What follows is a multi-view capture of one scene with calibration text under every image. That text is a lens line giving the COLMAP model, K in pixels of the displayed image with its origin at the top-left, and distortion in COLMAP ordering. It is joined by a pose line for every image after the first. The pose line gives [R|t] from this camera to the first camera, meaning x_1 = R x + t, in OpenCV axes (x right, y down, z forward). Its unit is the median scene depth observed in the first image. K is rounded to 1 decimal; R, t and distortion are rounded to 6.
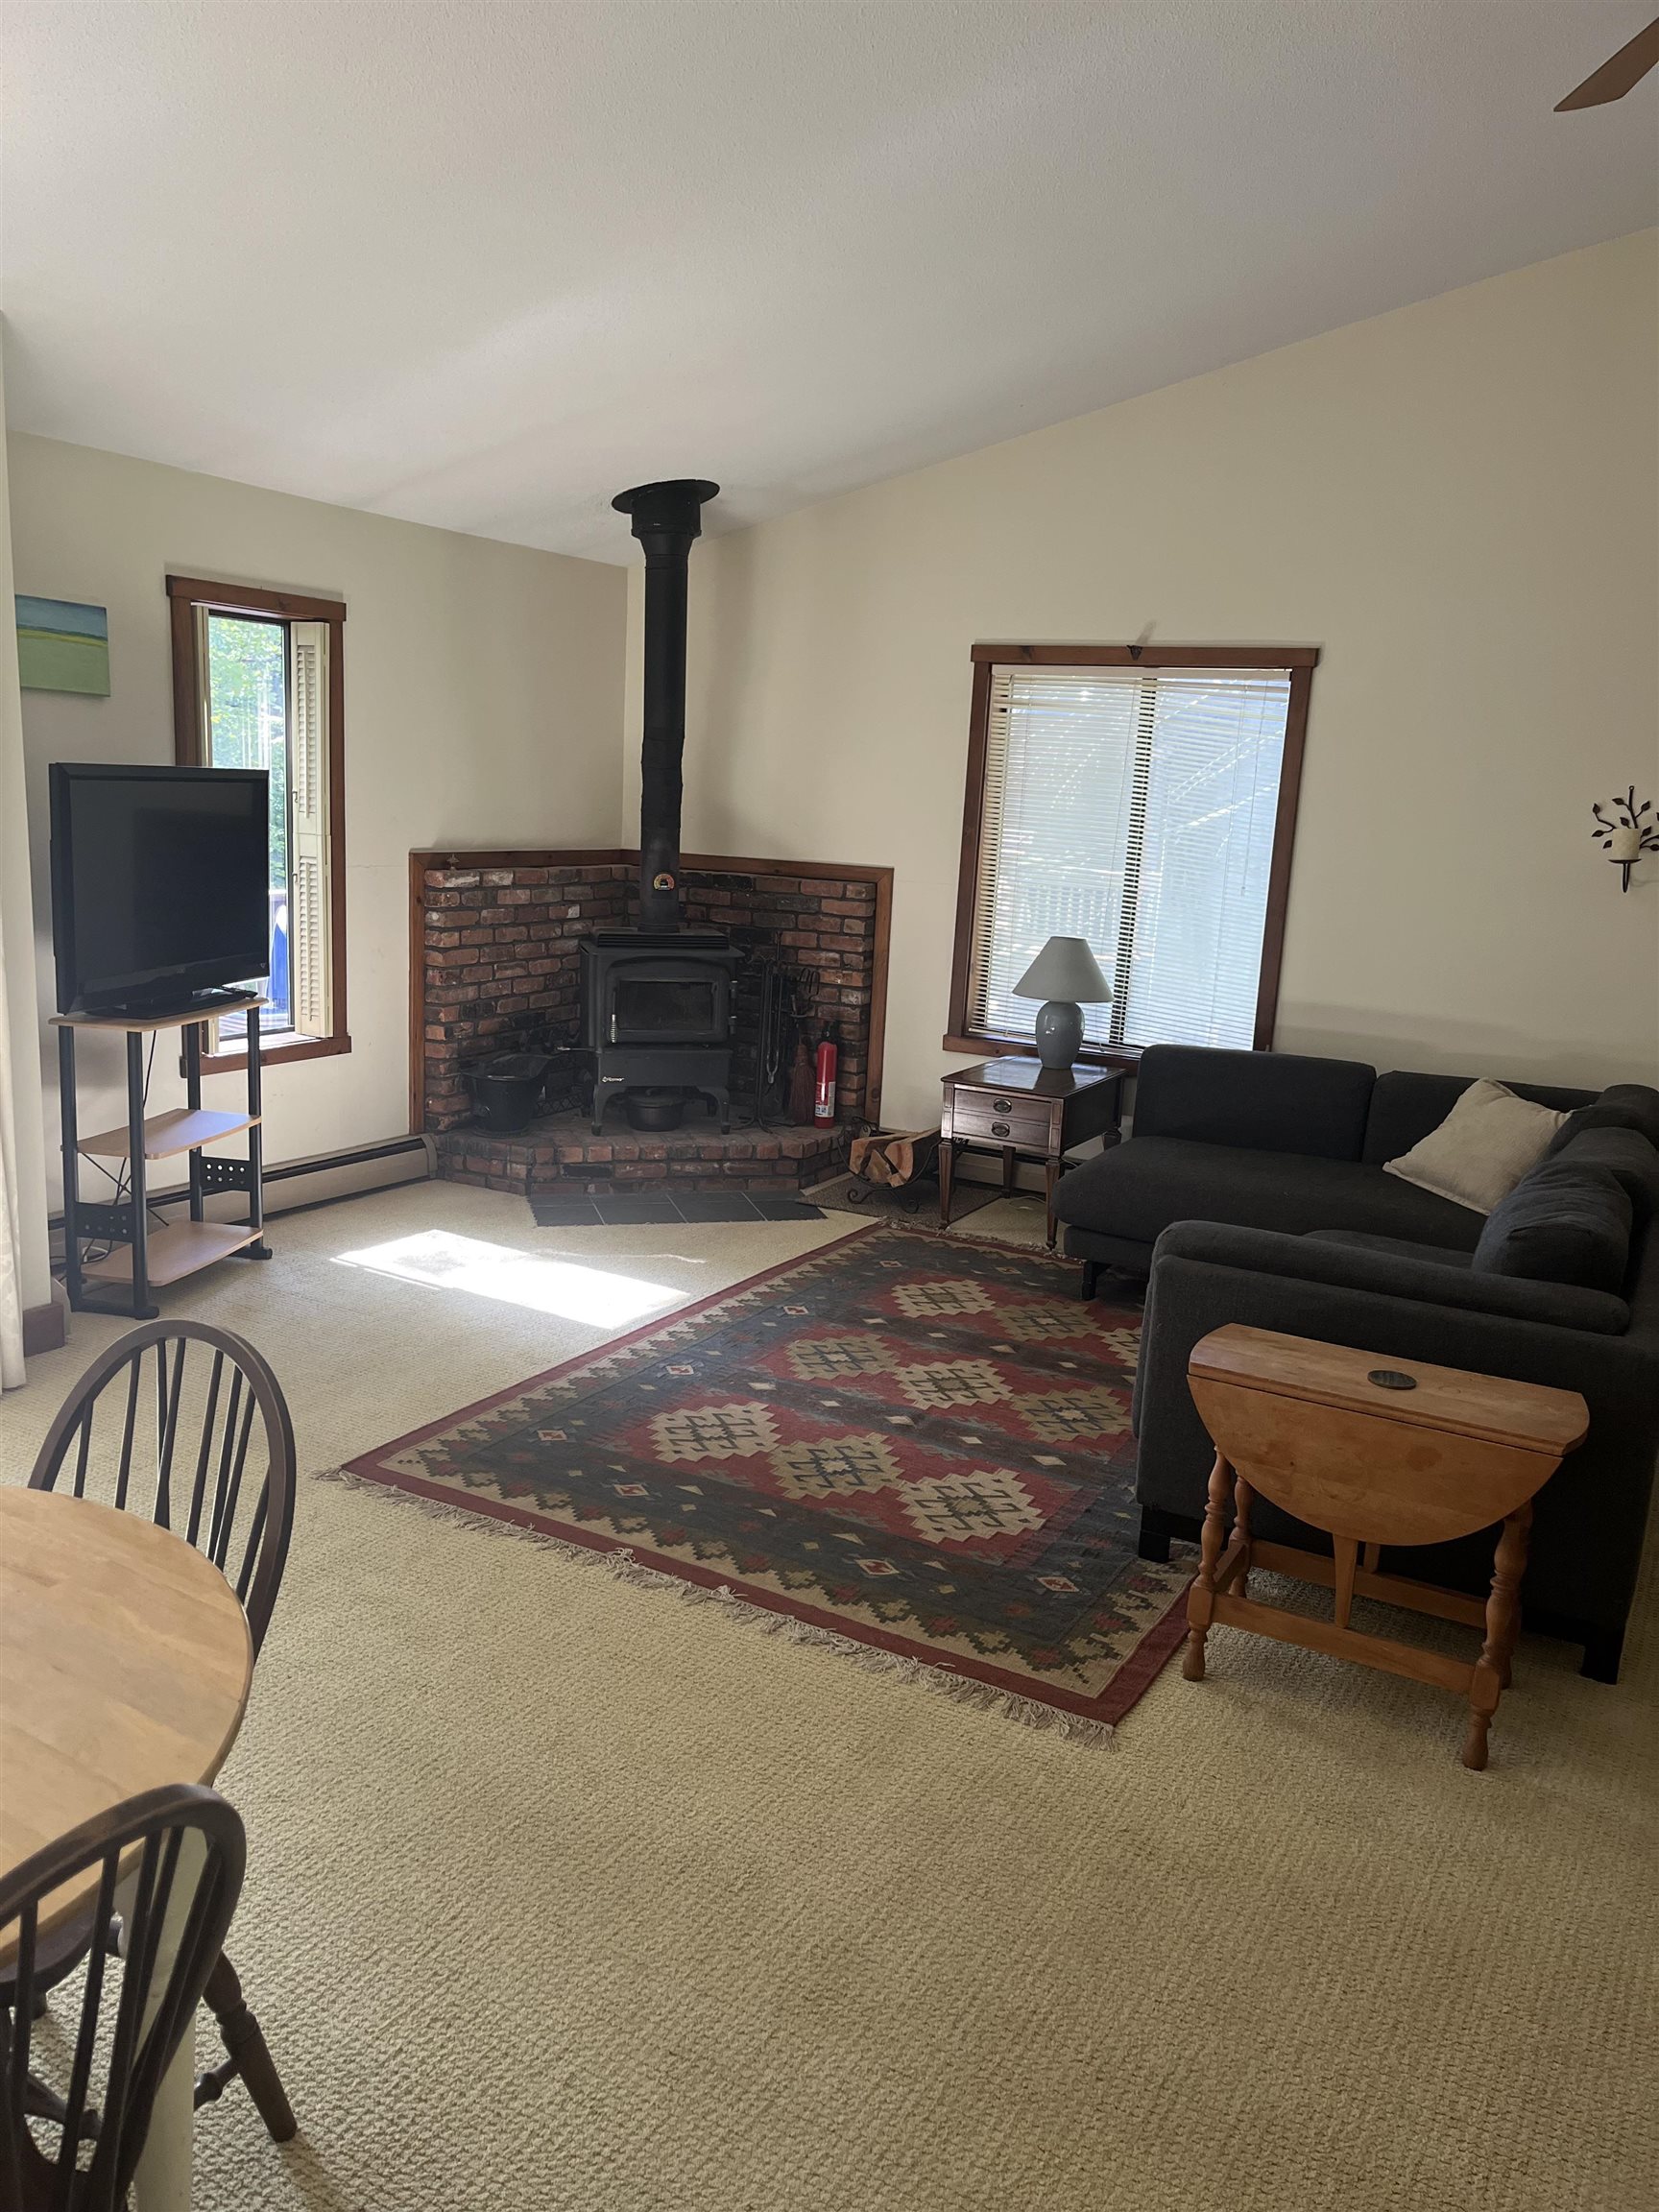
lens RADIAL K [[1674.0, 0, 825.5], [0, 1674.0, 1108.4], [0, 0, 1]] dist [0.036610, -0.052554]
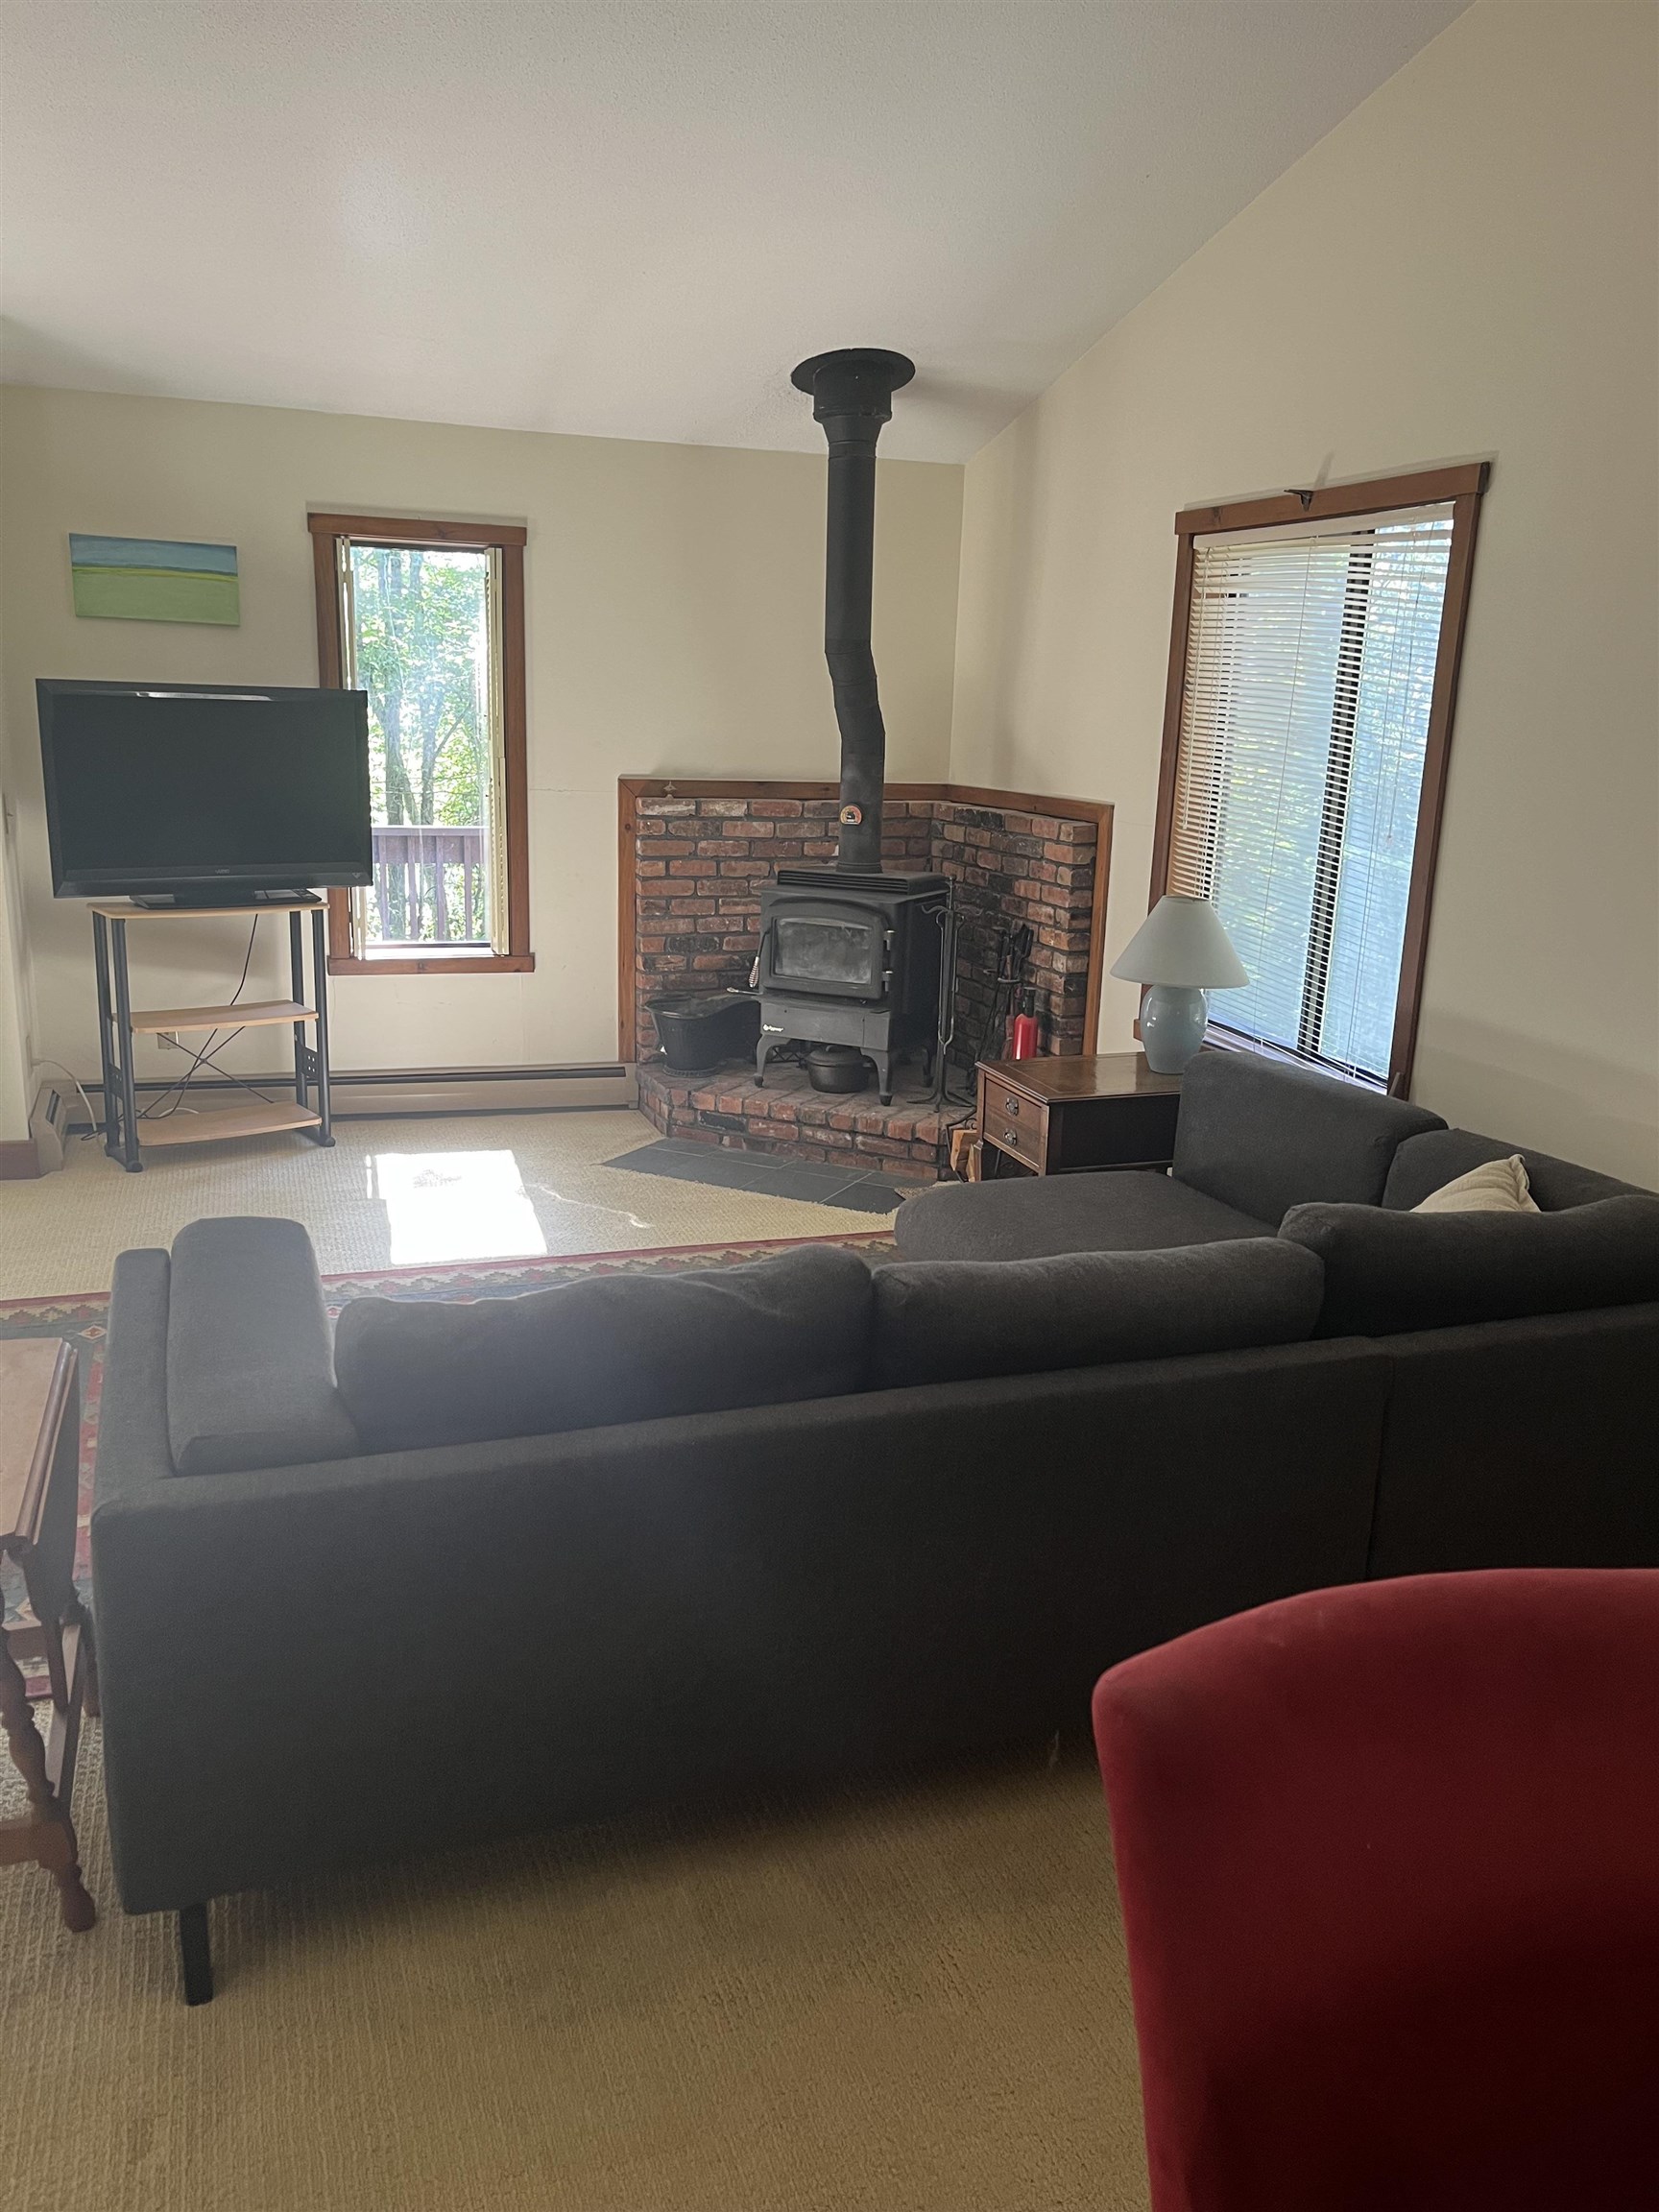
lens RADIAL K [[1674.0, 0, 822.9], [0, 1674.0, 1113.3], [0, 0, 1]] dist [0.036610, -0.052554]
pose [[0.752940, 0.135637, -0.643959, 0.499020], [-0.123170, 0.990283, 0.064568, -0.034356], [0.646460, 0.030700, 0.762330, 0.320424]]
